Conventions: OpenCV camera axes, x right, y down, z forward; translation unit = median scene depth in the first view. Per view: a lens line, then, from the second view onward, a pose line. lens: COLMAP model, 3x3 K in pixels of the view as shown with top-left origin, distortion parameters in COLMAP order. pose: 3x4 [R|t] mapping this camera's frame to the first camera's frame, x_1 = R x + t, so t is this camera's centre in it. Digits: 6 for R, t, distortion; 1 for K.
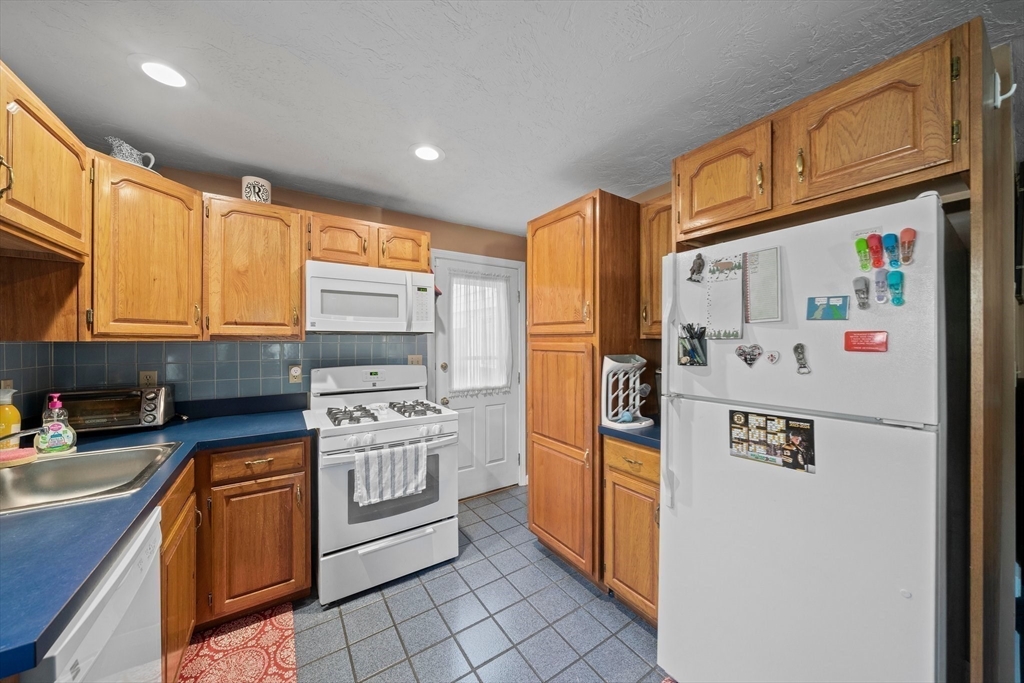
lens RADIAL K [[350.7, 0, 515.6], [0, 350.7, 342.4], [0, 0, 1]] dist [-0.006047, 0.000071]
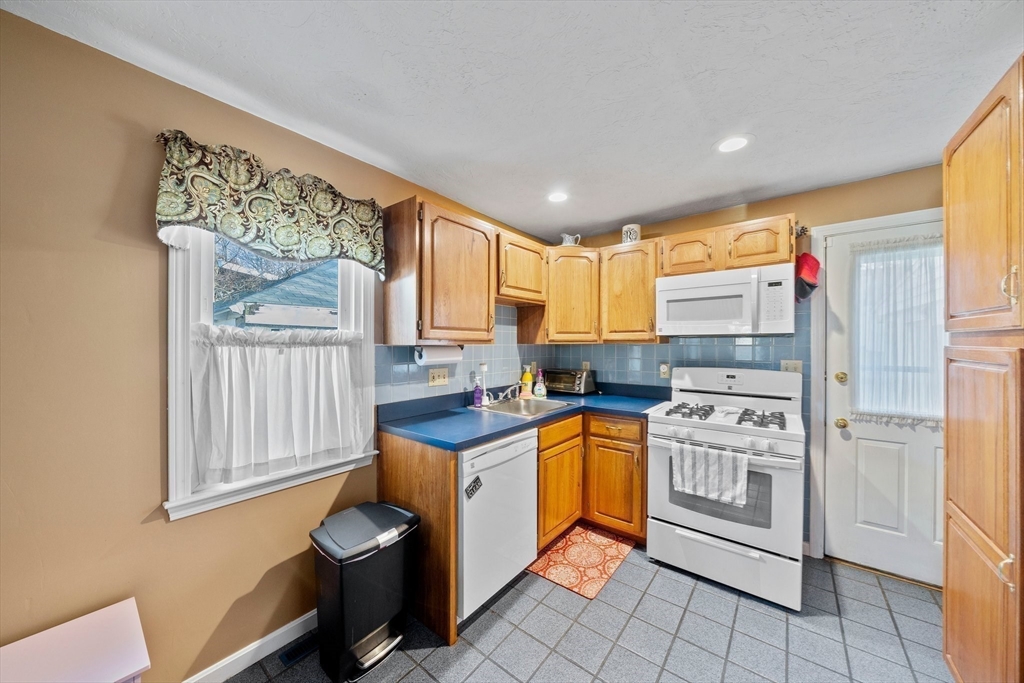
lens RADIAL K [[350.7, 0, 511.5], [0, 350.7, 344.8], [0, 0, 1]] dist [-0.006047, 0.000071]
pose [[0.302977, 0.002234, -0.952995, 0.453043], [-0.002875, 0.999995, 0.001430, -0.000296], [0.952993, 0.002306, 0.302982, 0.146766]]
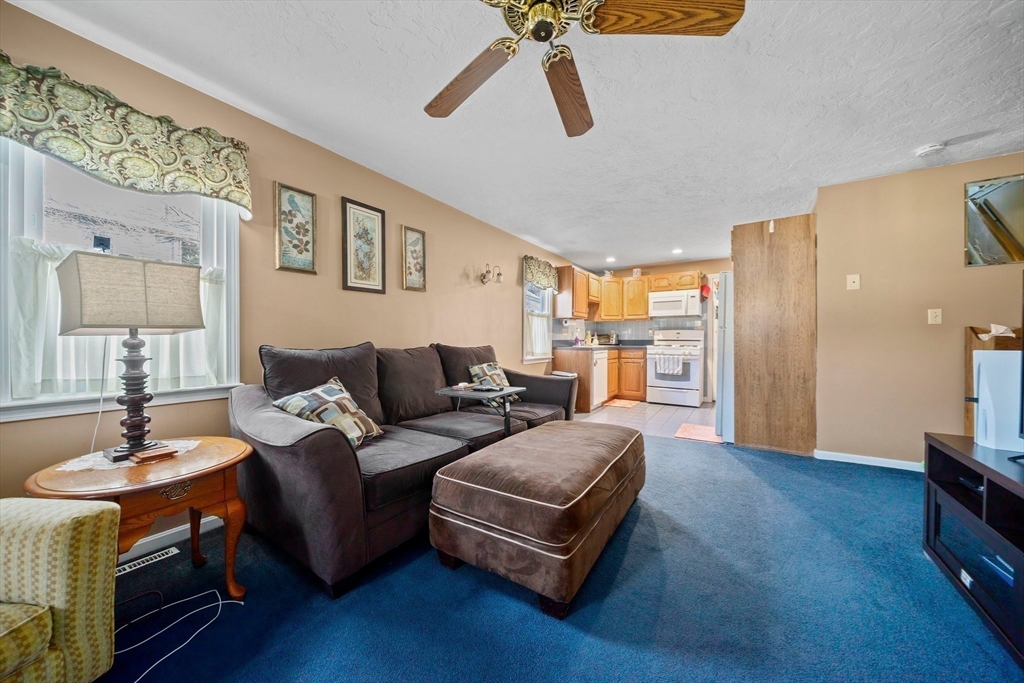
lens RADIAL K [[350.7, 0, 510.7], [0, 350.7, 341.3], [0, 0, 1]] dist [-0.006047, 0.000071]
pose [[0.383380, 0.007053, -0.923564, 1.810824], [-0.003696, 0.999975, 0.006102, 0.173923], [0.923583, 0.001074, 0.383396, -1.301195]]
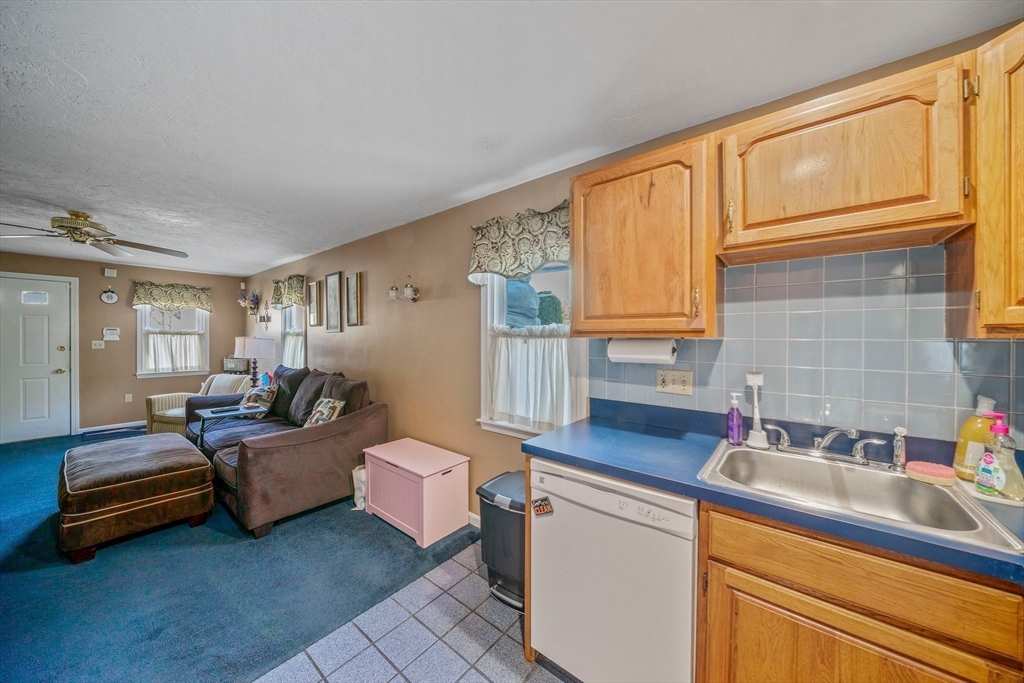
lens RADIAL K [[350.7, 0, 512.5], [0, 350.7, 336.5], [0, 0, 1]] dist [-0.006047, 0.000071]
pose [[-0.956663, -0.001189, -0.291195, -0.132174], [-0.002963, 0.999980, 0.005651, -0.005754], [0.291183, 0.006269, -0.956647, 1.007263]]
